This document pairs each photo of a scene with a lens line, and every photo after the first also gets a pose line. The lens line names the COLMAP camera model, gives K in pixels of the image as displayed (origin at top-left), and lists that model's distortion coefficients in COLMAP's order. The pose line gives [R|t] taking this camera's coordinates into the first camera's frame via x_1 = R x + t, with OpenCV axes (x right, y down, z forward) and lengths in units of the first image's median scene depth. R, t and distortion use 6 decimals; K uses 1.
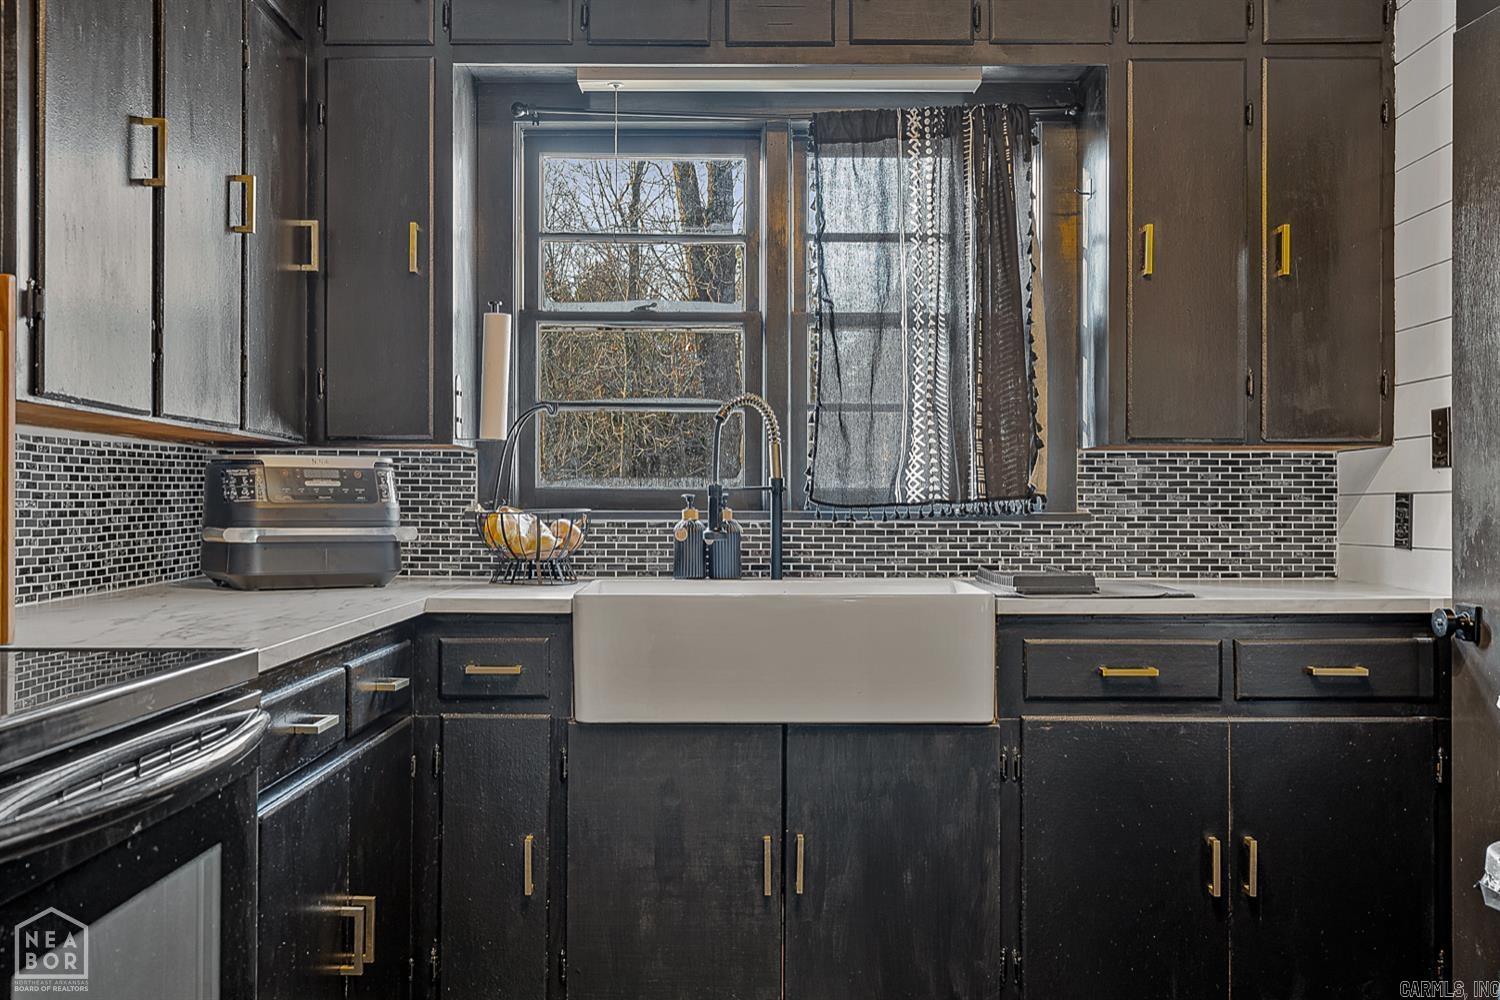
lens RADIAL K [[1530.2, 0, 744.0], [0, 1530.2, 502.4], [0, 0, 1]] dist [0.017958, 0.000000]
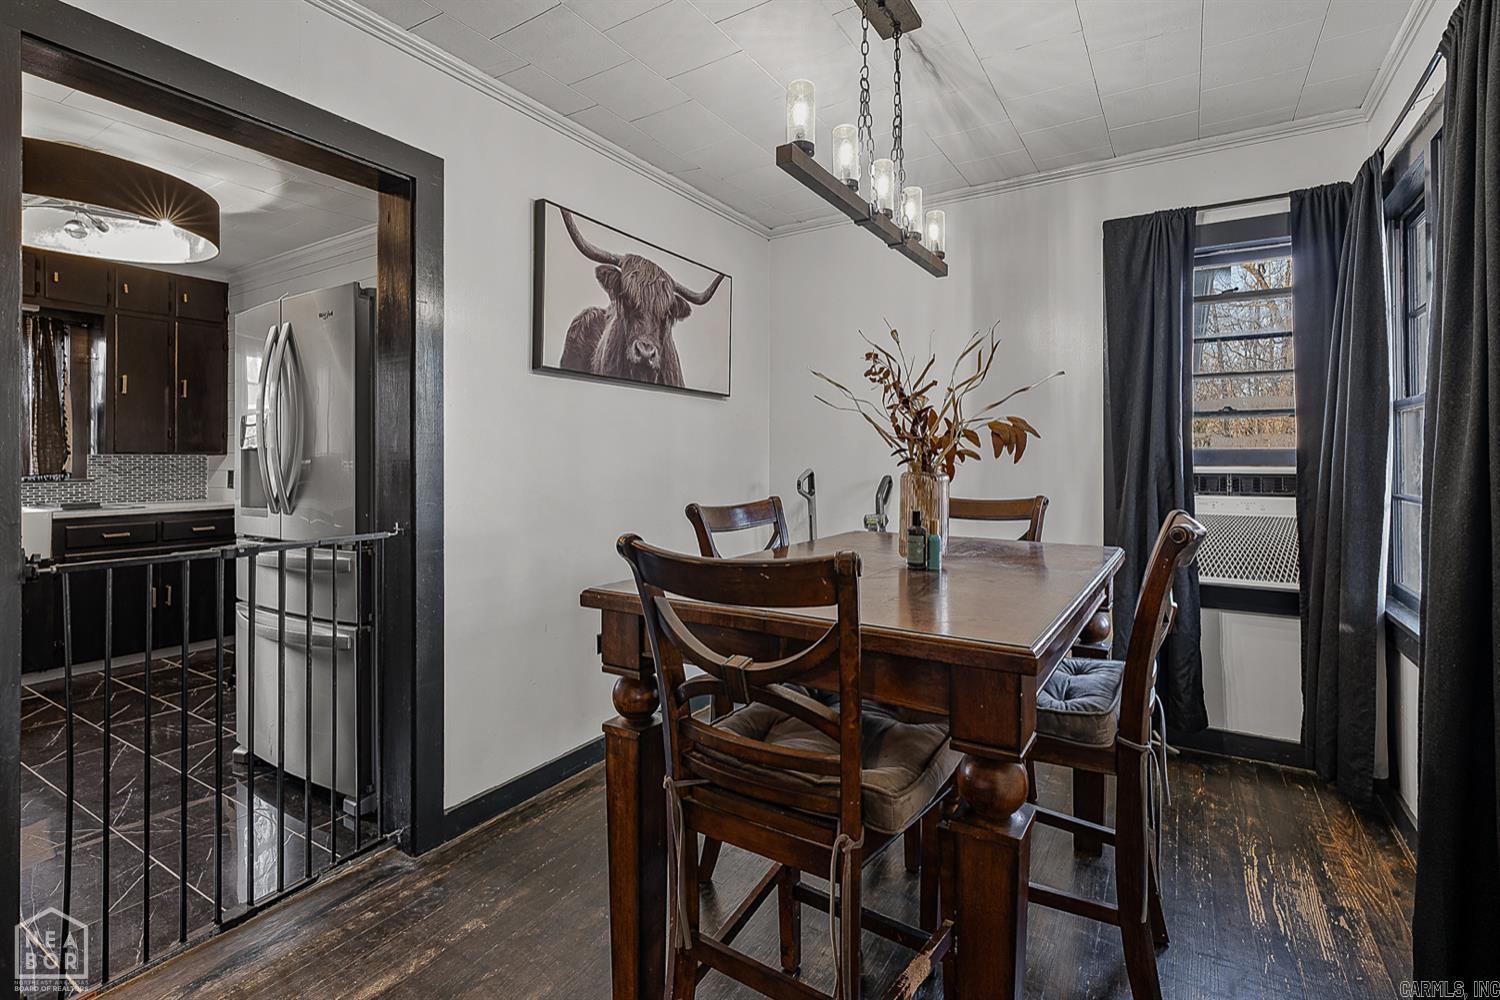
lens RADIAL K [[702.7, 0, 762.3], [0, 702.7, 452.7], [0, 0, 1]] dist [-0.008265, 0.004158]
pose [[0.526855, 0.005774, 0.849936, -0.193251], [-0.001356, 0.999981, -0.005953, -0.032814], [-0.849954, 0.001984, 0.526853, -0.615022]]
